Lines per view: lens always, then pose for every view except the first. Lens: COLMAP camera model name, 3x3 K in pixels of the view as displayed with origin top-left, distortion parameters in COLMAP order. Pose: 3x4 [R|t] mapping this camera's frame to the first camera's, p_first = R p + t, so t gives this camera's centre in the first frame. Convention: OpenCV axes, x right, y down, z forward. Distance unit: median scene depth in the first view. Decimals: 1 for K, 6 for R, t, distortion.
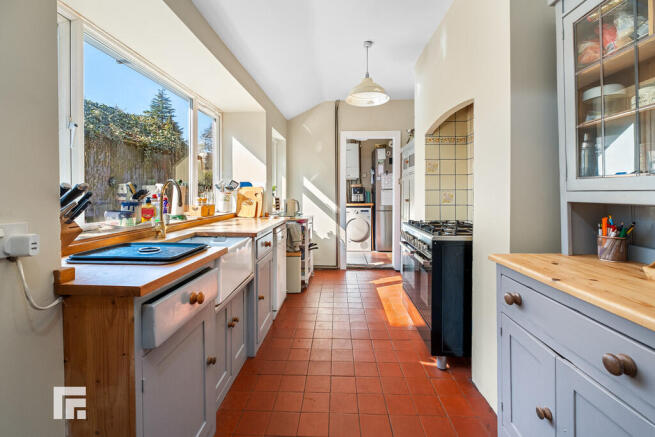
lens RADIAL K [[290.1, 0, 325.2], [0, 290.1, 194.1], [0, 0, 1]] dist [-0.001262, -0.000044]
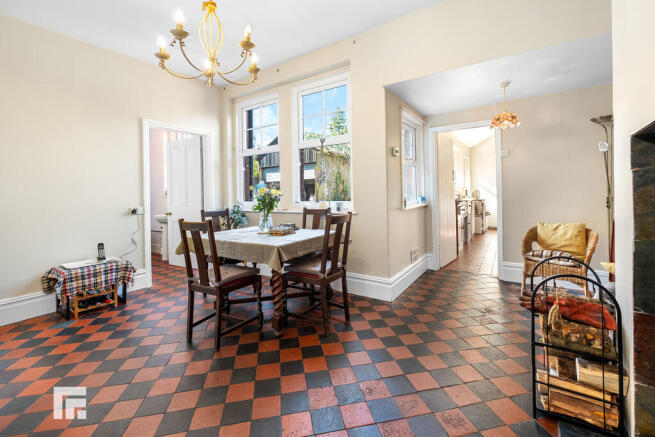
lens RADIAL K [[290.1, 0, 325.2], [0, 290.1, 194.1], [0, 0, 1]] dist [-0.001262, -0.000044]
pose [[0.862531, -0.016058, -0.505749, 0.003566], [0.025420, 0.999609, 0.011614, -0.003246], [0.505365, -0.022874, 0.862603, -1.172378]]
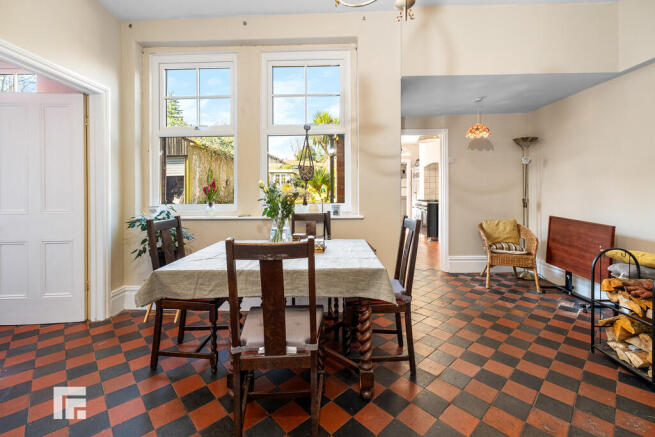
lens RADIAL K [[291.4, 0, 330.0], [0, 291.4, 192.0], [0, 0, 1]] dist [0.015664, 0.000389]
pose [[0.999075, -0.007215, 0.042398, -0.435602], [0.006920, 0.999951, 0.007094, -0.004017], [-0.042447, -0.006794, 0.999076, -1.128777]]
